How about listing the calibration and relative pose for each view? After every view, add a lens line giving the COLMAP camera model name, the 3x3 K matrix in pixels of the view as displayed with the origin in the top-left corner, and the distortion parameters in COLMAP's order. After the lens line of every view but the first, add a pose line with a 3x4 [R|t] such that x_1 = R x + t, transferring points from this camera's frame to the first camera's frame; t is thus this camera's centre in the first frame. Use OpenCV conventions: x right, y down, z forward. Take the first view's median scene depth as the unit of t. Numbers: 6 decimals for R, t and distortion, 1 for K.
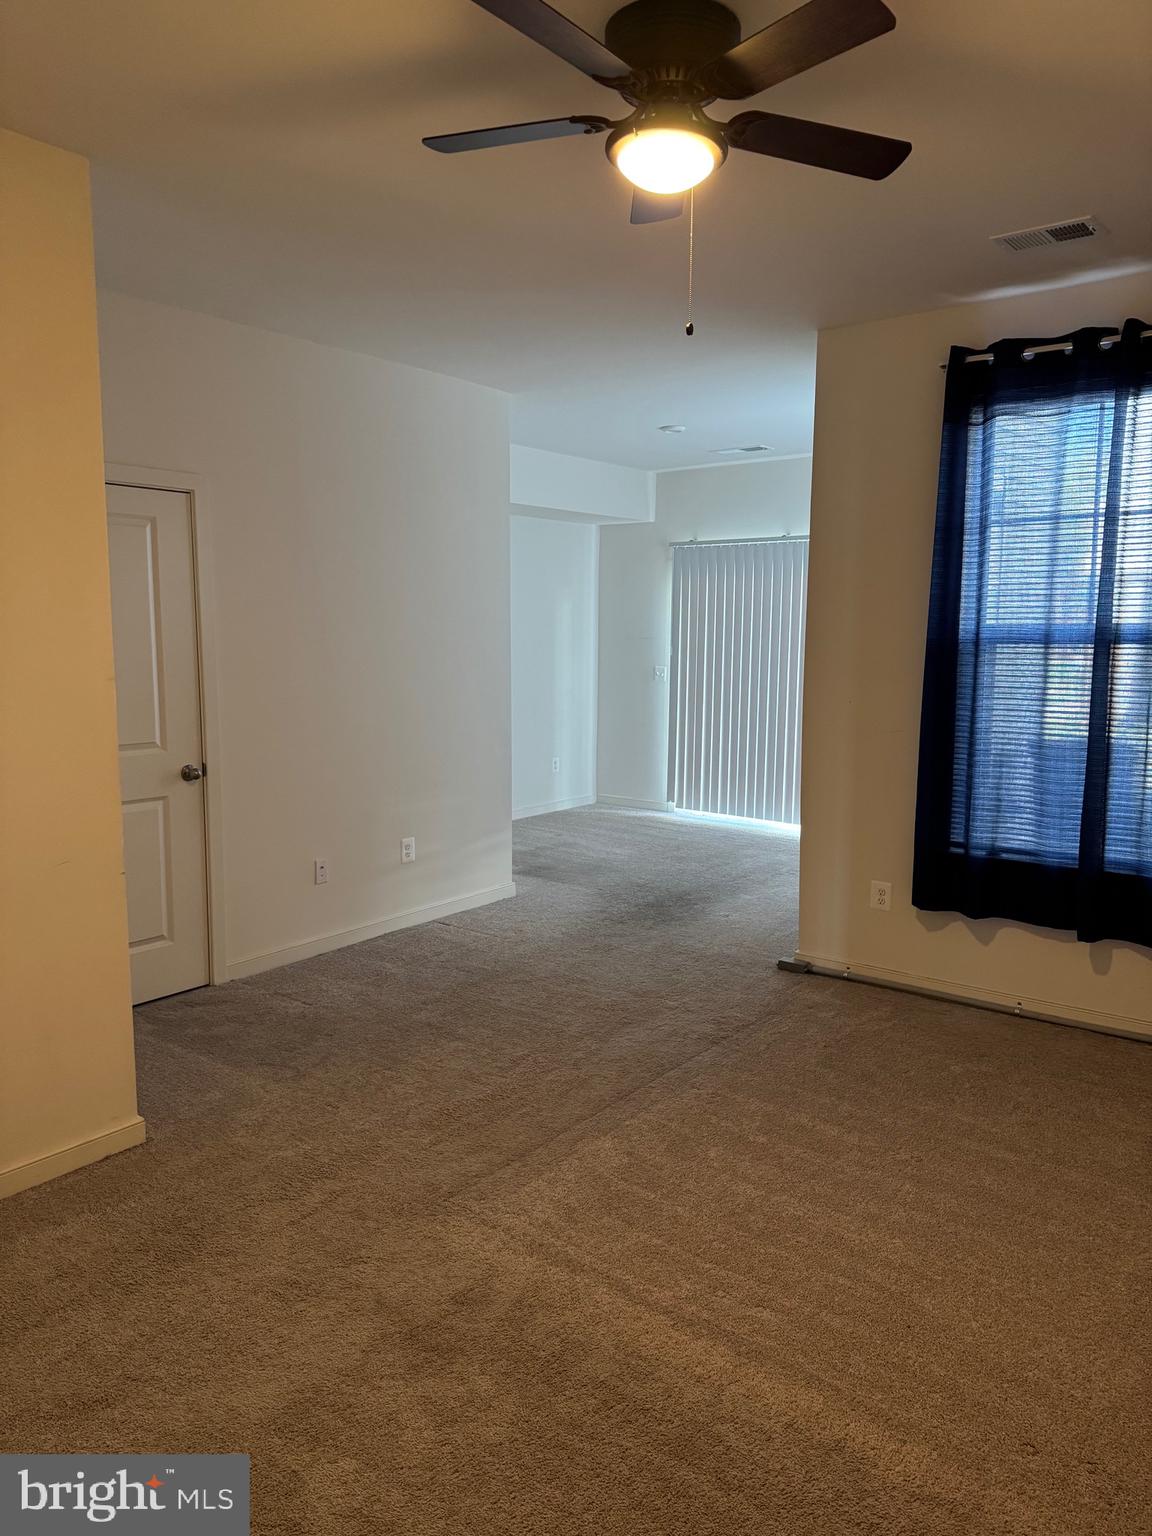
lens RADIAL K [[1096.1, 0, 576.0], [0, 1096.1, 768.0], [0, 0, 1]] dist [-0.000913, -0.005971]
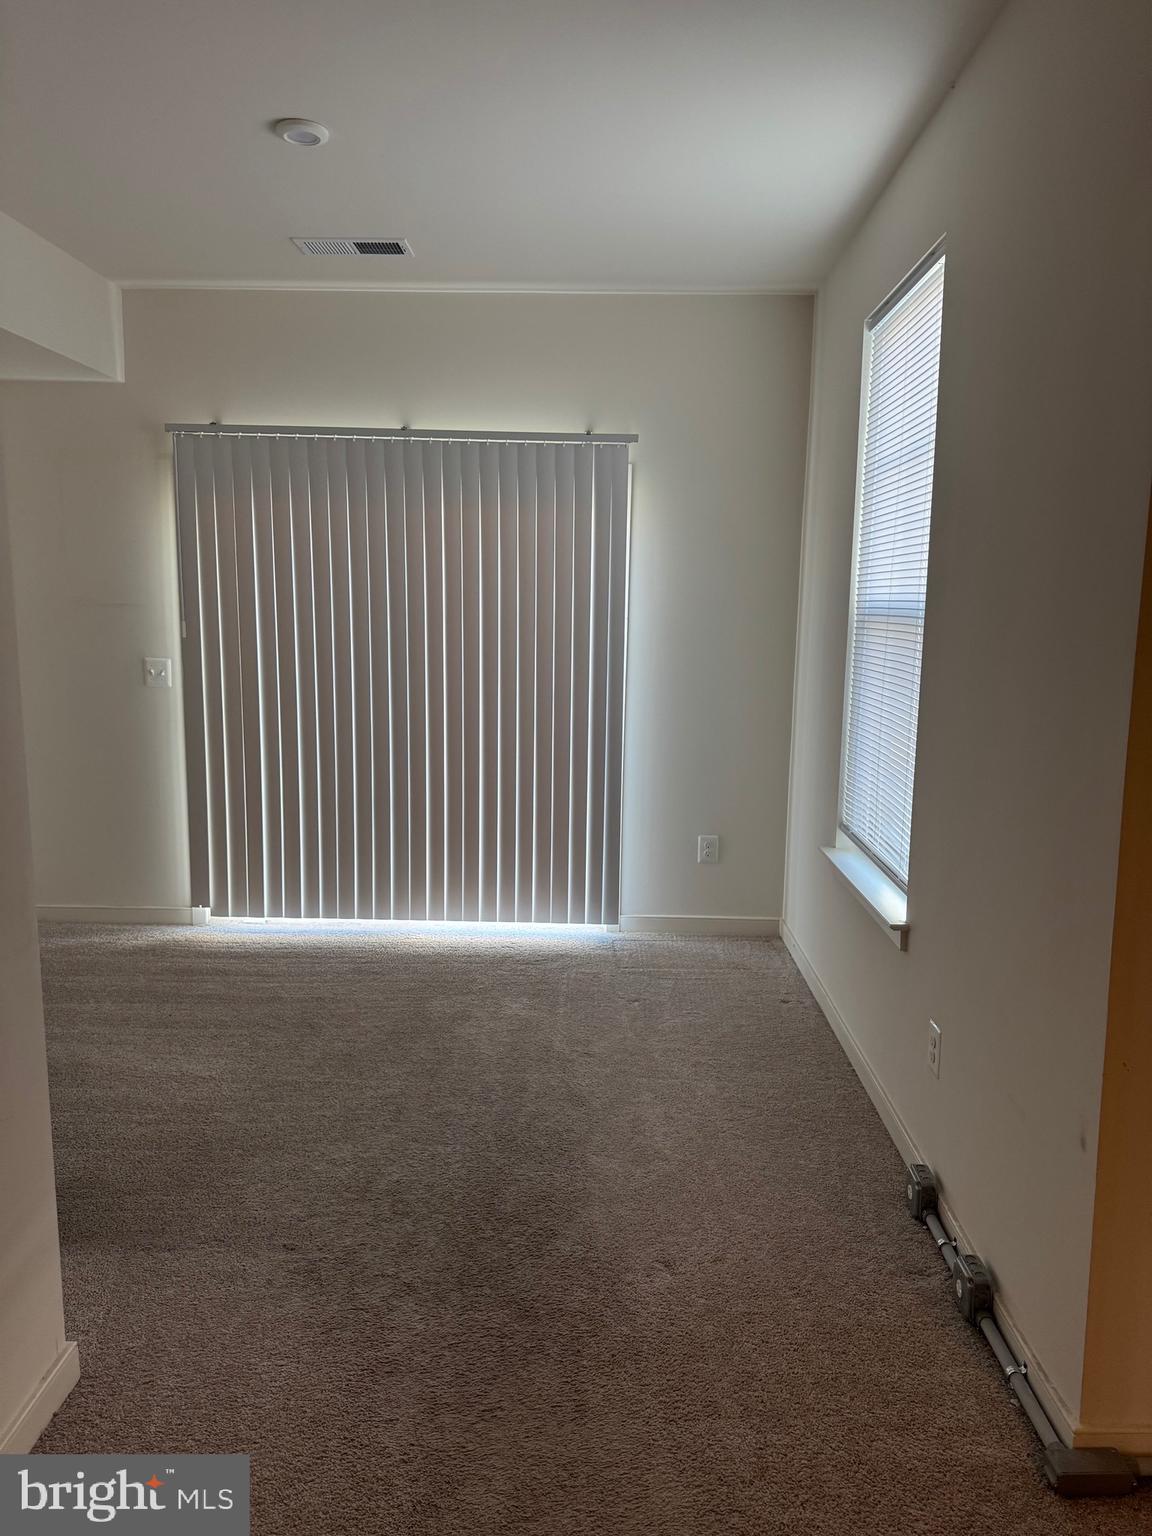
lens RADIAL K [[1087.4, 0, 602.0], [0, 1087.4, 768.1], [0, 0, 1]] dist [0.083370, -0.117986]
pose [[0.792077, -0.074602, 0.605845, -0.082027], [0.060546, 0.997211, 0.043636, -0.050248], [-0.607411, 0.002118, 0.794385, 0.446717]]
